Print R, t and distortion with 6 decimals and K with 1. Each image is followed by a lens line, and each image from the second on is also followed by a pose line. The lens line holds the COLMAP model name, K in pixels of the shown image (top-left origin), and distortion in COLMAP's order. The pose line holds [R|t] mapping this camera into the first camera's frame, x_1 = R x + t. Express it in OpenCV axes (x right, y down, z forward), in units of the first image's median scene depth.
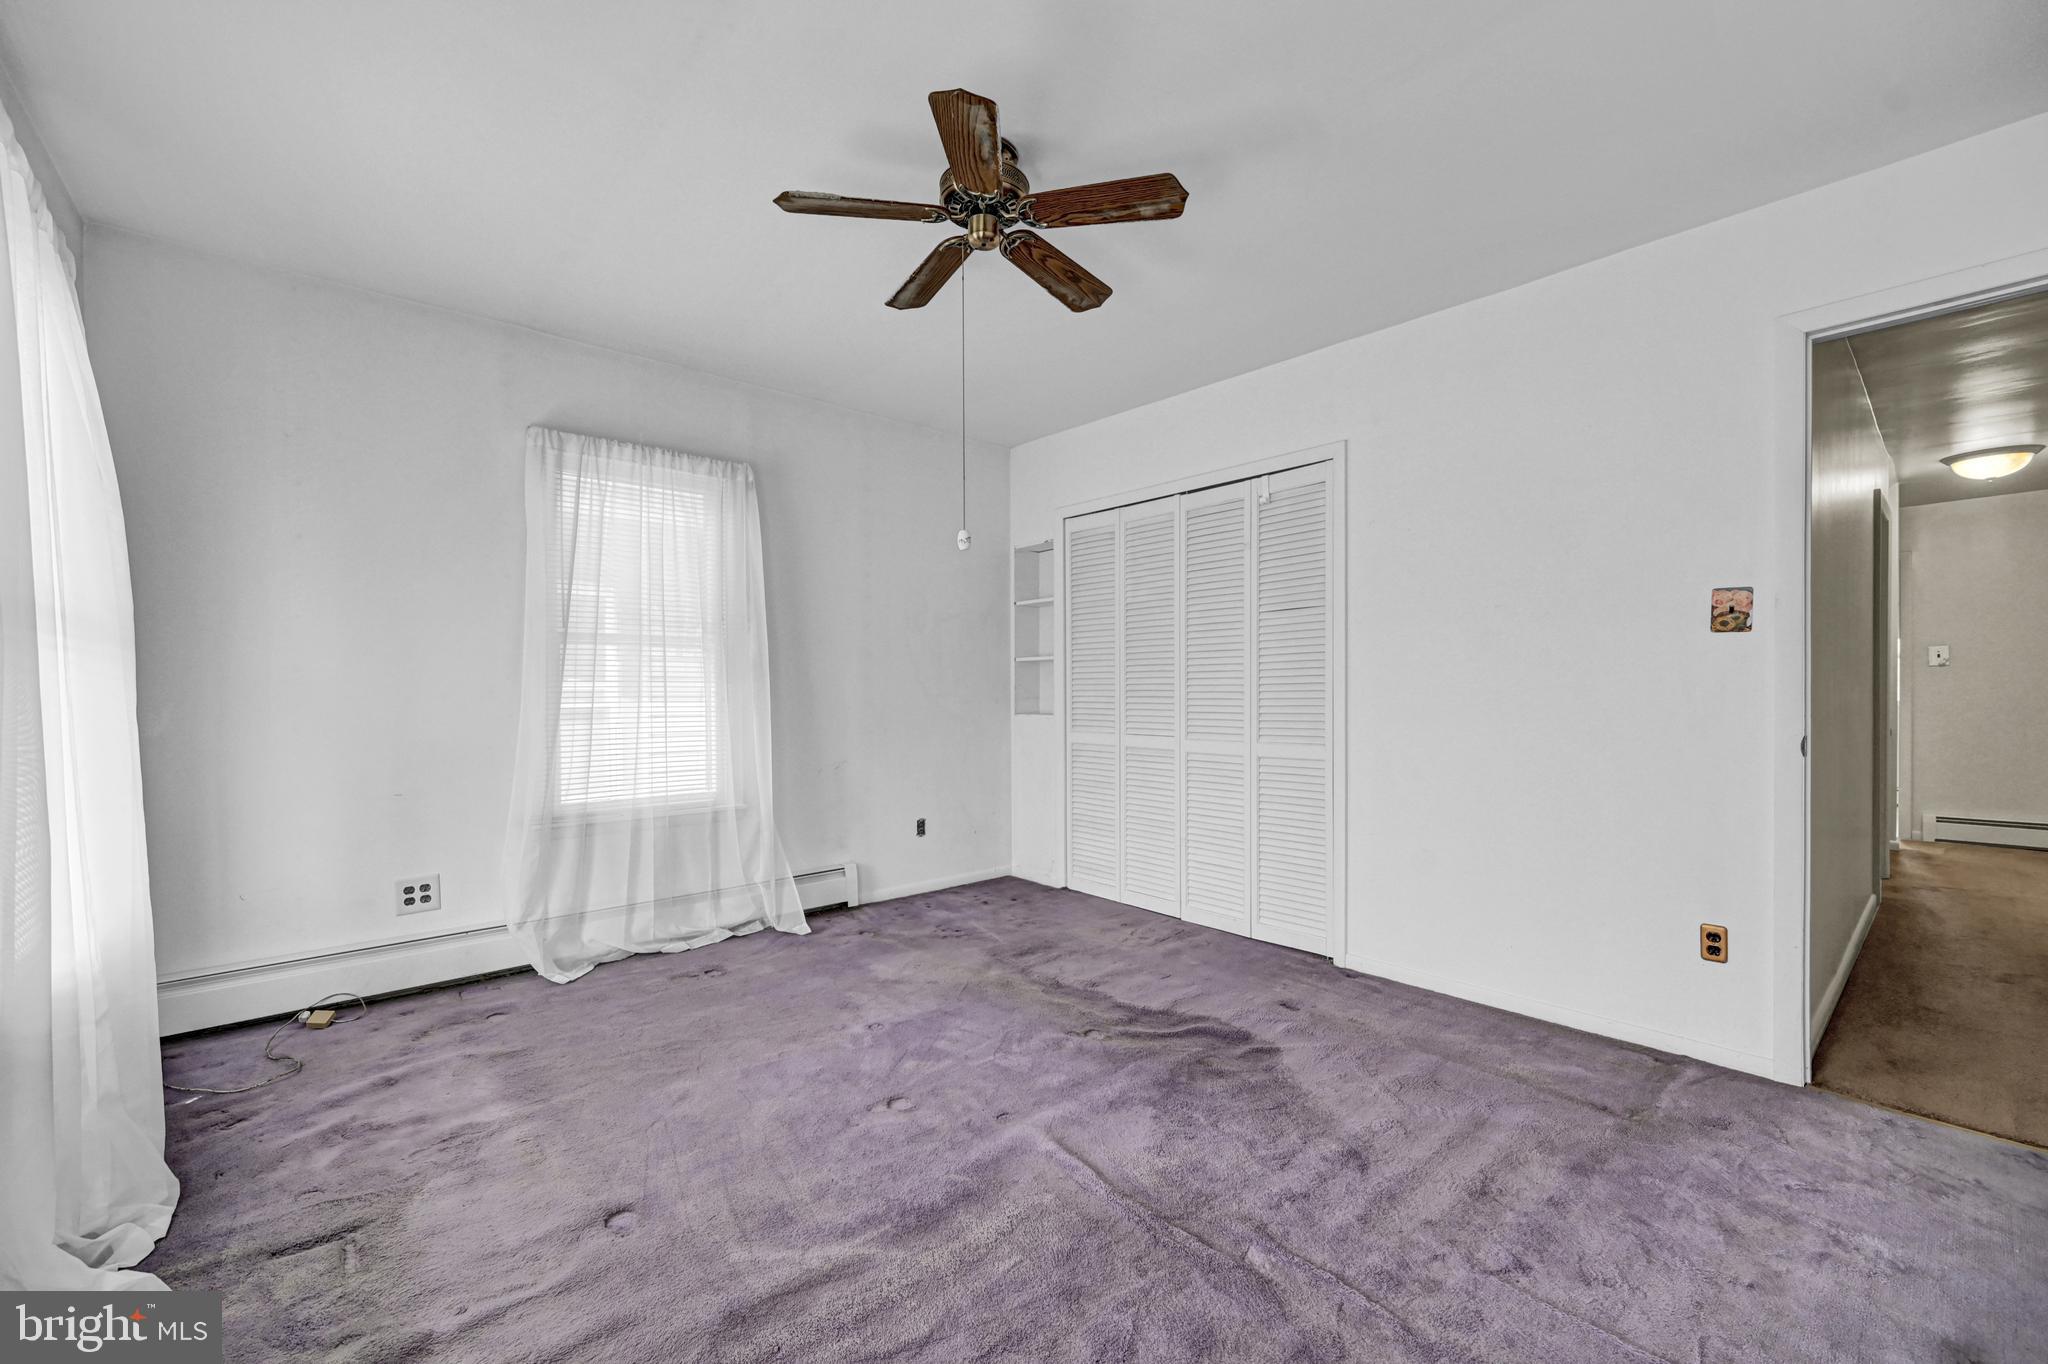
lens RADIAL K [[831.7, 0, 1016.9], [0, 831.7, 683.7], [0, 0, 1]] dist [-0.002182, 0.001731]
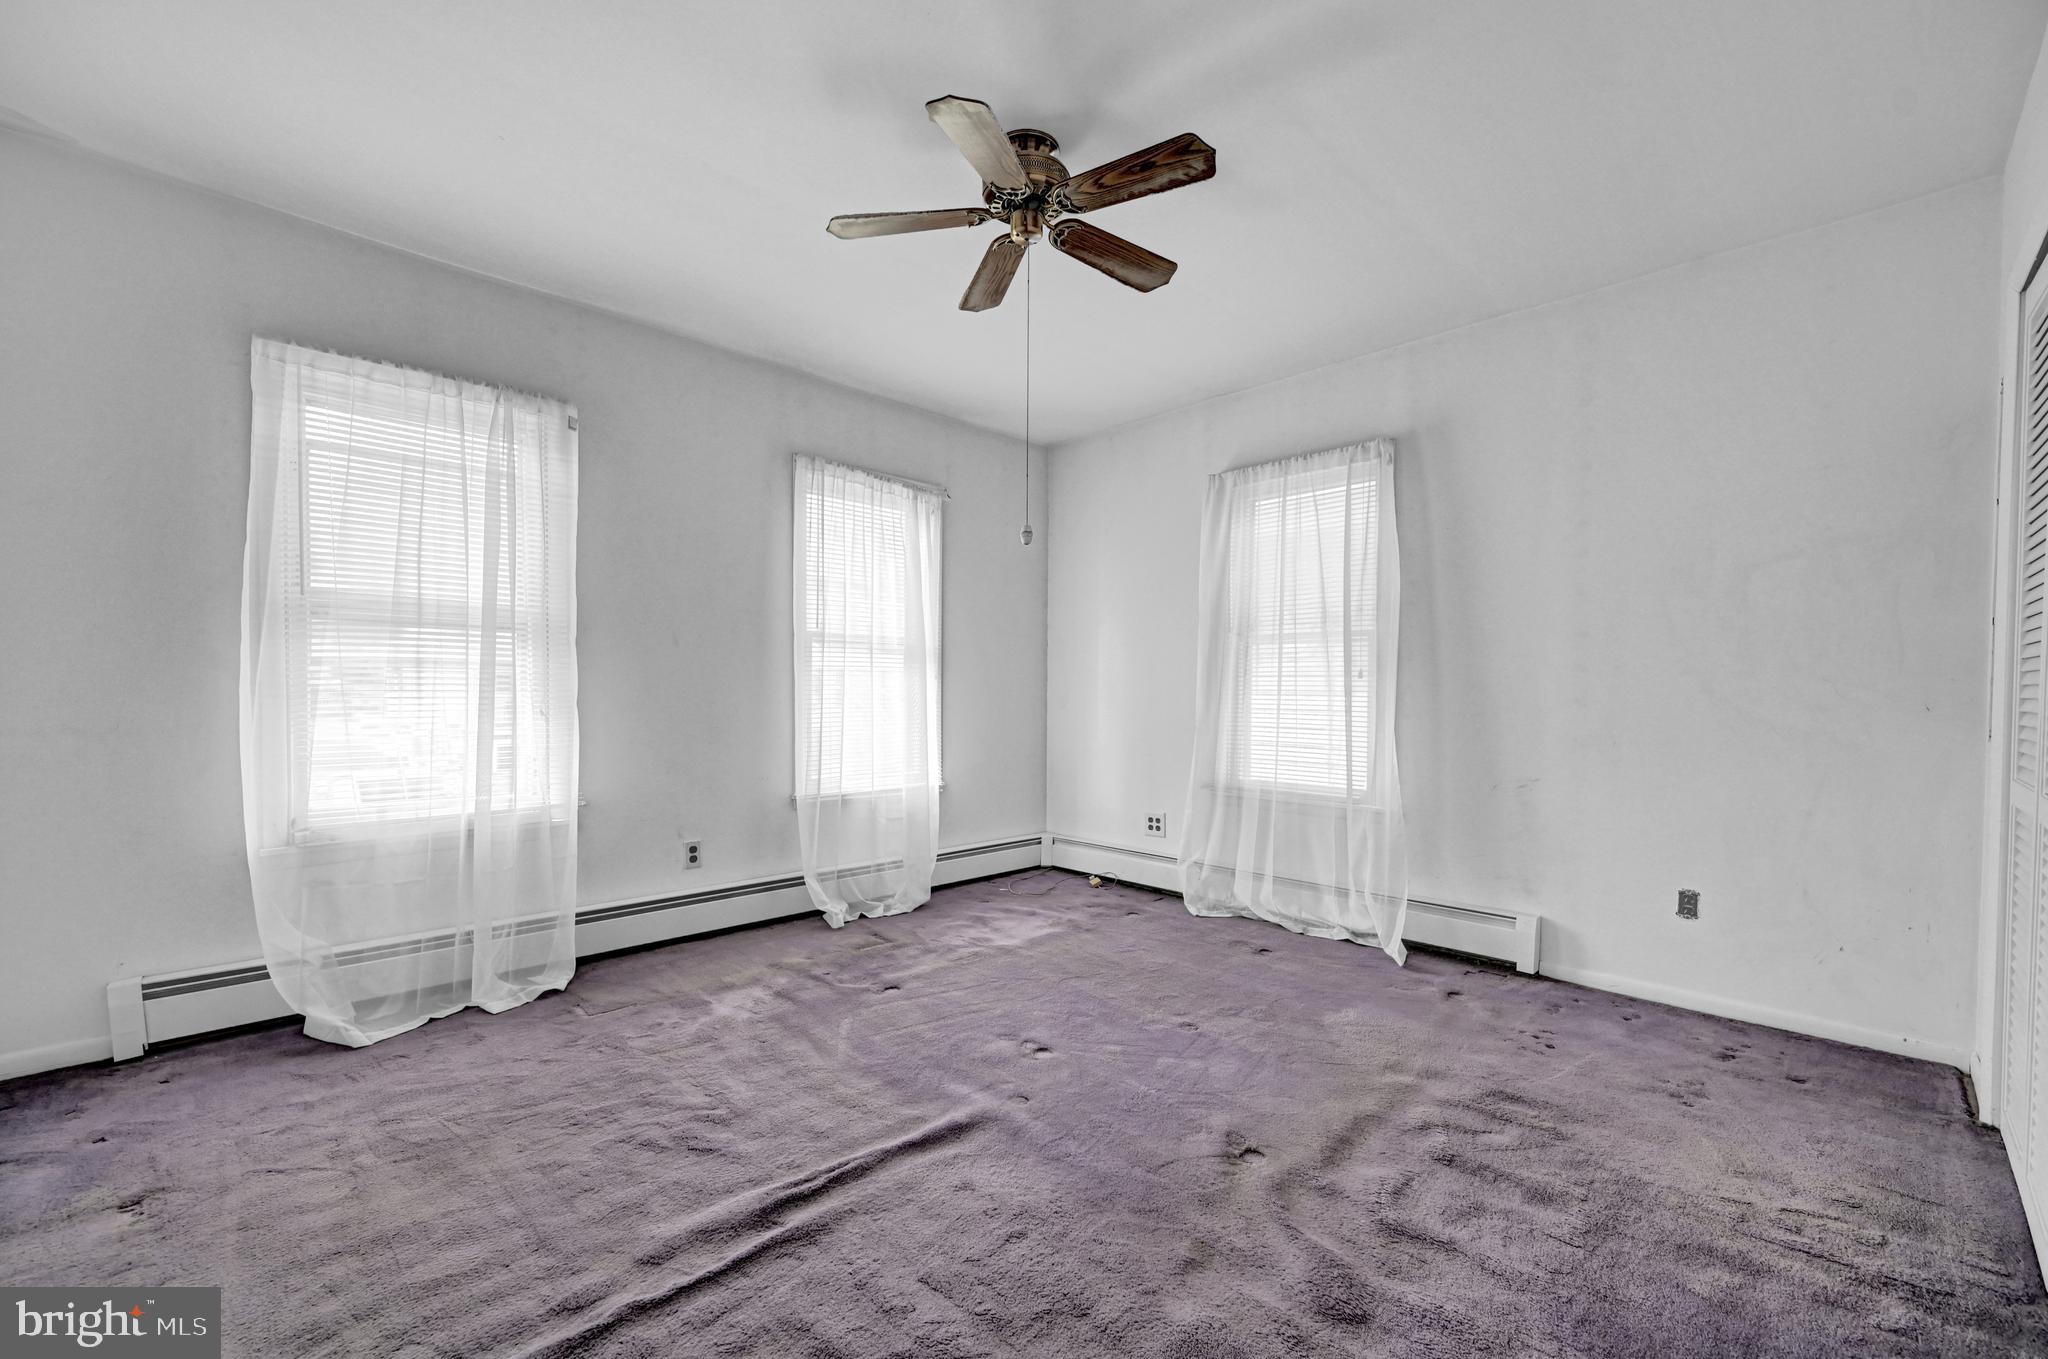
lens RADIAL K [[831.4, 0, 1017.5], [0, 831.4, 695.5], [0, 0, 1]] dist [0.000662, 0.000597]
pose [[0.047499, 0.009682, -0.998824, 0.654984], [-0.000480, 0.999953, 0.009671, 0.012785], [0.998871, 0.000020, 0.047502, 0.625859]]
